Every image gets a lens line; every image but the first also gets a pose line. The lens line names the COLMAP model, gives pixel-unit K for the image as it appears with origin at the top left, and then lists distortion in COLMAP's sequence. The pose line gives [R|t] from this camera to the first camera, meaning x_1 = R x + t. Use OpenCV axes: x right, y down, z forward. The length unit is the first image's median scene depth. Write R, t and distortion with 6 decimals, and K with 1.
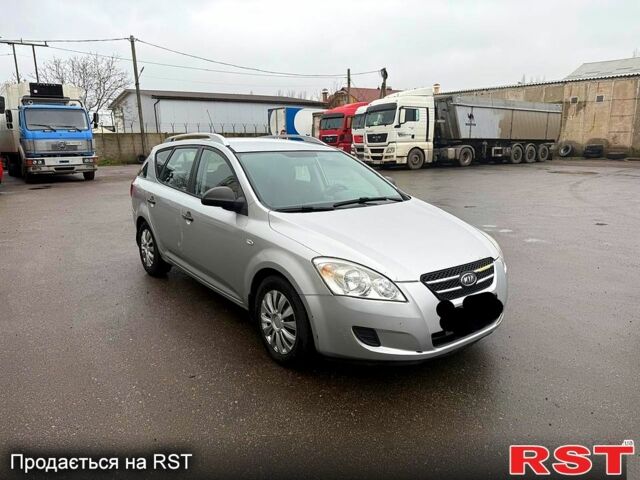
lens RADIAL K [[444.4, 0, 322.8], [0, 444.4, 239.6], [0, 0, 1]] dist [0.053654, -0.060207]
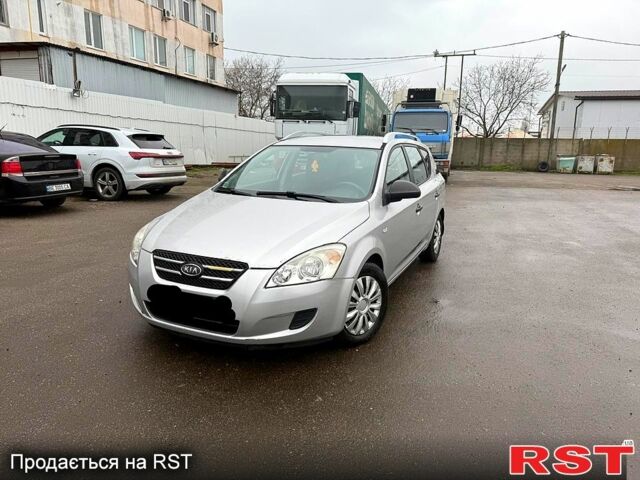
lens RADIAL K [[453.9, 0, 320.0], [0, 453.9, 240.0], [0, 0, 1]] dist [0.019177, -0.032261]
pose [[0.603901, 0.182363, -0.775917, 0.072782], [-0.195954, 0.977566, 0.077245, -0.021515], [0.772597, 0.105396, 0.626087, 0.108711]]
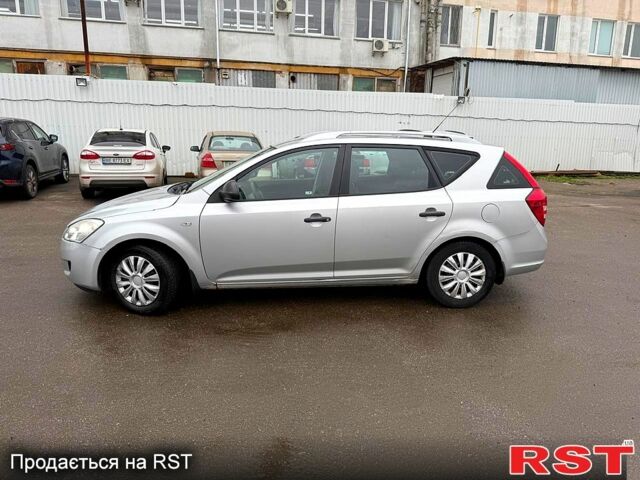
lens RADIAL K [[453.9, 0, 320.0], [0, 453.9, 240.0], [0, 0, 1]] dist [0.019177, -0.032261]
pose [[-0.380053, 0.201801, -0.902683, 0.089334], [-0.212773, 0.930665, 0.297640, -0.057538], [0.900160, 0.305186, -0.310764, 0.262561]]
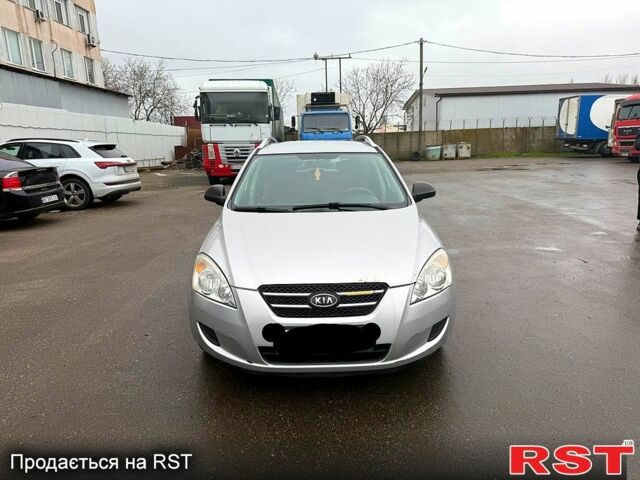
lens RADIAL K [[453.9, 0, 320.0], [0, 453.9, 240.0], [0, 0, 1]] dist [0.019177, -0.032261]
pose [[0.799024, 0.115132, -0.590174, 0.074513], [-0.111625, 0.992839, 0.042558, -0.006048], [0.590847, 0.031874, 0.806154, 0.023290]]
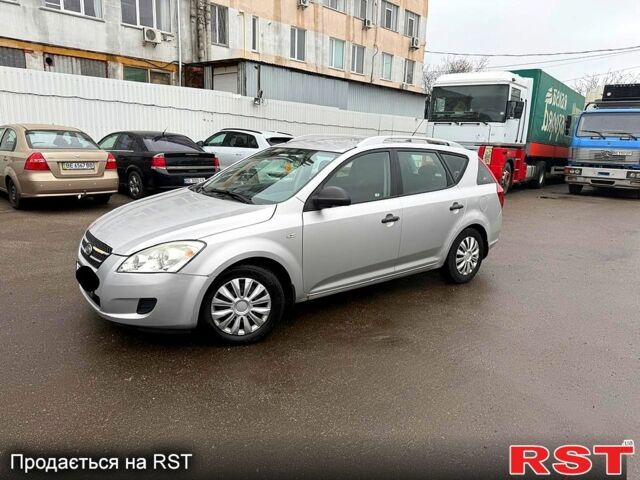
lens RADIAL K [[453.9, 0, 320.0], [0, 453.9, 240.0], [0, 0, 1]] dist [0.019177, -0.032261]
pose [[0.187622, 0.220113, -0.957261, 0.100684], [-0.247165, 0.953789, 0.170870, -0.037742], [0.950635, 0.204542, 0.233356, 0.173342]]
